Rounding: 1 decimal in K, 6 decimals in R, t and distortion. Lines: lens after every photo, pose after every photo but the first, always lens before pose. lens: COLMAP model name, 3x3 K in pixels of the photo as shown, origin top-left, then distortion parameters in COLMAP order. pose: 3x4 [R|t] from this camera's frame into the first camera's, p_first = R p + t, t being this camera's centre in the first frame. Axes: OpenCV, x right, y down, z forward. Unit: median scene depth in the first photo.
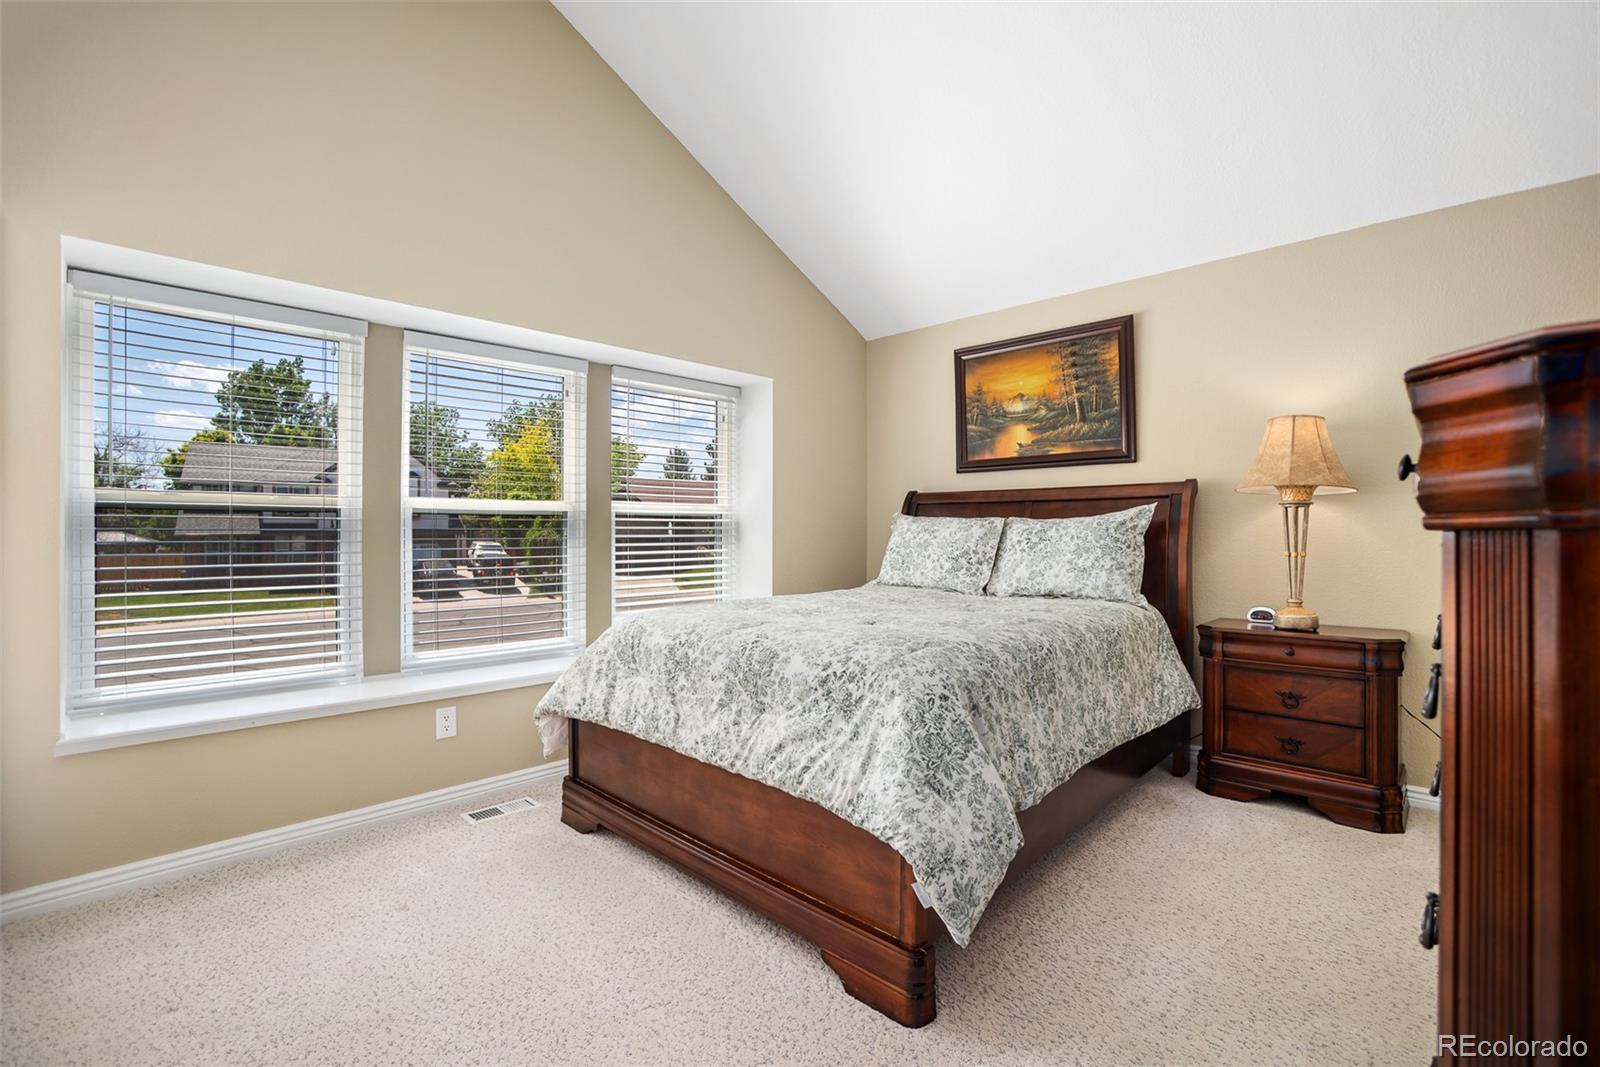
lens RADIAL K [[694.7, 0, 795.0], [0, 694.7, 545.1], [0, 0, 1]] dist [-0.070159, 0.025610]
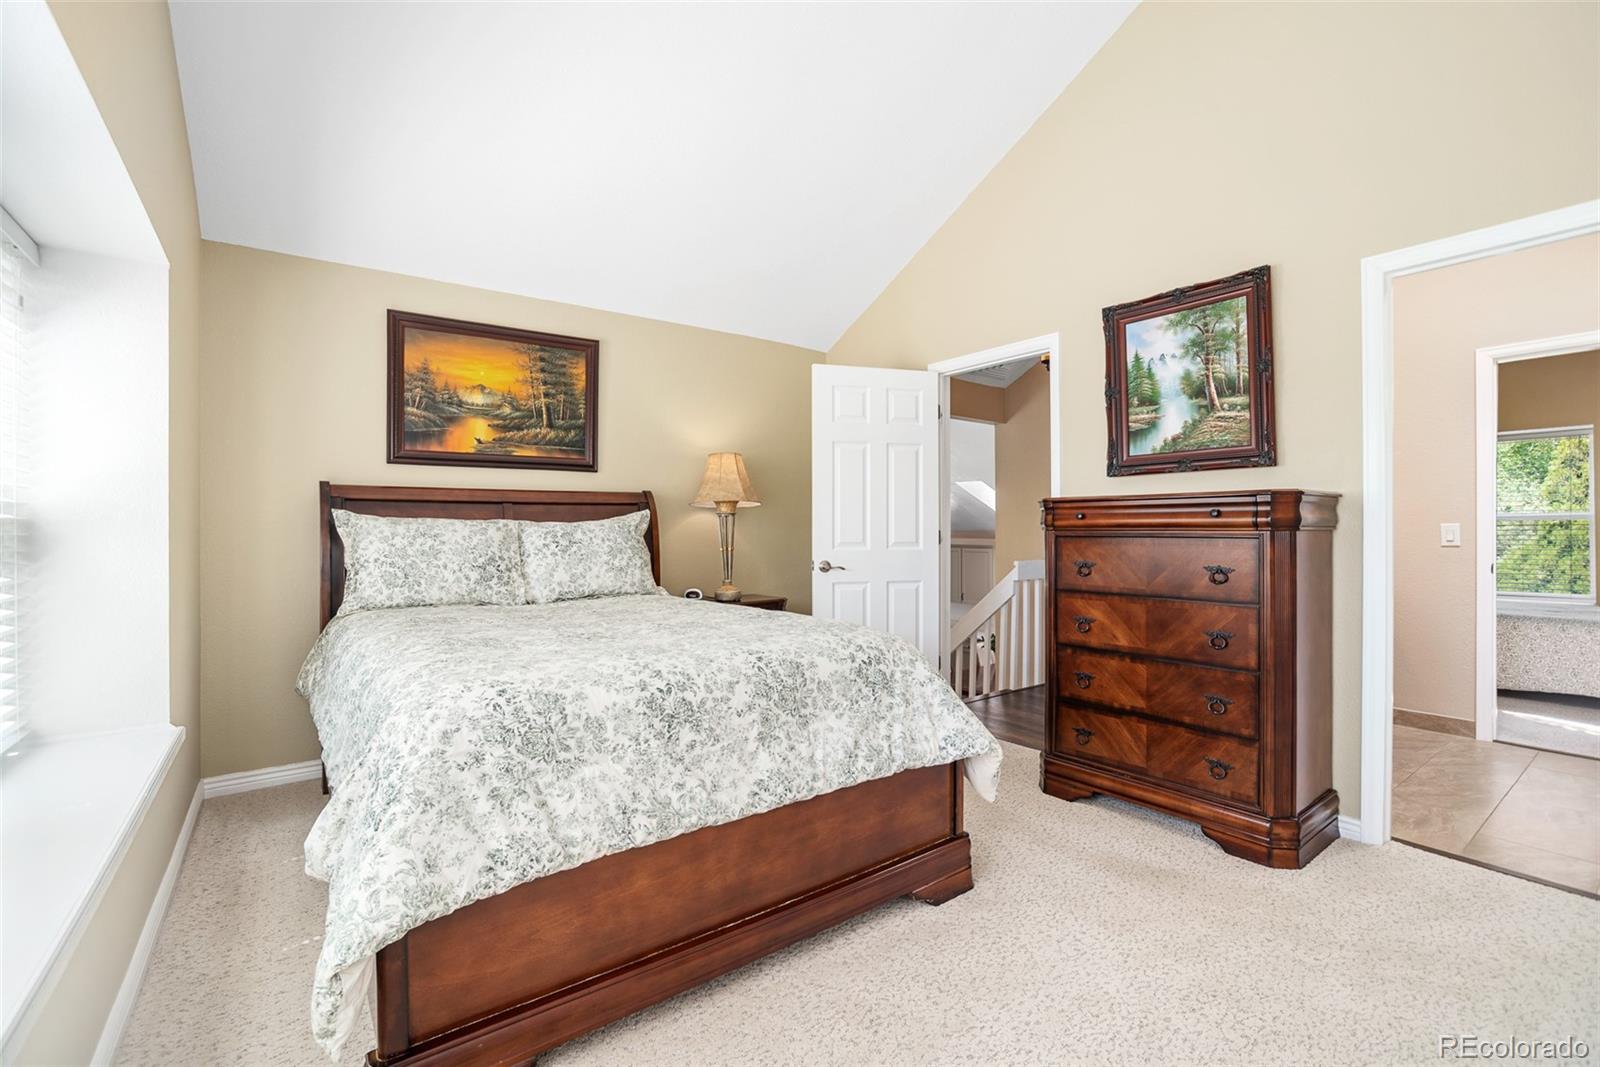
lens RADIAL K [[694.7, 0, 795.0], [0, 694.7, 545.1], [0, 0, 1]] dist [-0.070159, 0.025610]
pose [[0.168704, -0.020402, 0.985456, -0.551671], [0.026618, 0.999515, 0.016137, -0.011262], [-0.985307, 0.023508, 0.169165, 0.480784]]
